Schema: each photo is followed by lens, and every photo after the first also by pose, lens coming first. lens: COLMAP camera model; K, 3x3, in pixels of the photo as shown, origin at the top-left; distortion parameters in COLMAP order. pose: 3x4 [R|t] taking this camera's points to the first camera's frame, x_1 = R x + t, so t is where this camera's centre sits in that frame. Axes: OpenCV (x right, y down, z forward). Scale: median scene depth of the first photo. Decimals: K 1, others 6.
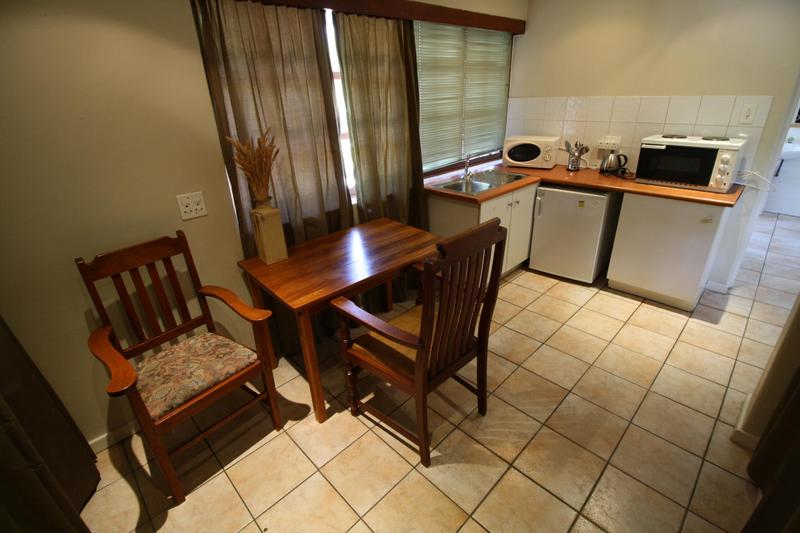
lens RADIAL K [[376.6, 0, 403.3], [0, 376.6, 263.0], [0, 0, 1]] dist [-0.012696, -0.001055]
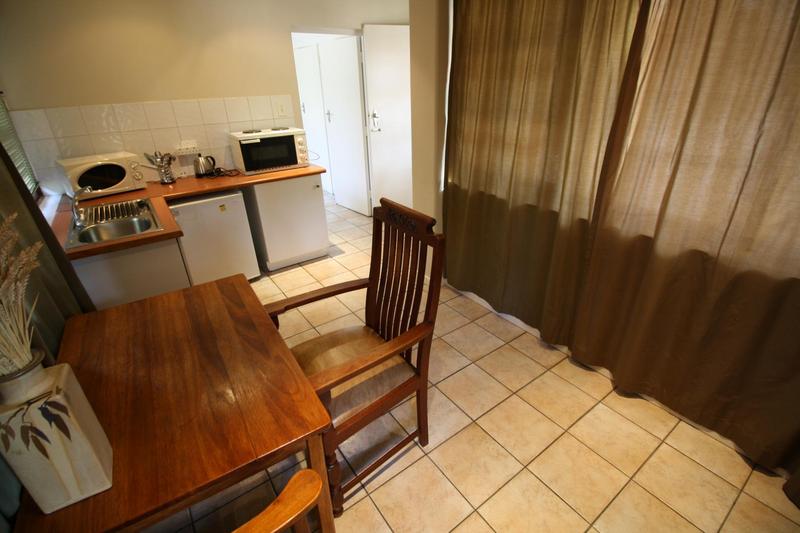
lens RADIAL K [[376.6, 0, 403.3], [0, 376.6, 263.0], [0, 0, 1]] dist [-0.012696, -0.001055]
pose [[0.148350, -0.403002, 0.903095, -0.435789], [0.429639, 0.848781, 0.308189, -0.147165], [-0.890731, 0.342285, 0.299063, 0.365678]]
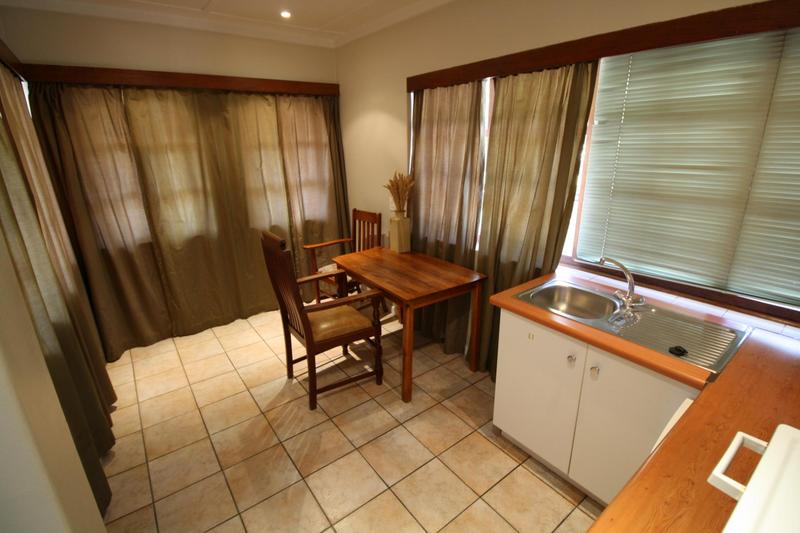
lens RADIAL K [[376.6, 0, 403.3], [0, 376.6, 263.0], [0, 0, 1]] dist [-0.012696, -0.001055]
pose [[-0.121374, 0.339028, -0.932914, 0.835881], [-0.401060, 0.842978, 0.358523, -0.398521], [0.907975, 0.417671, 0.033655, 0.751633]]
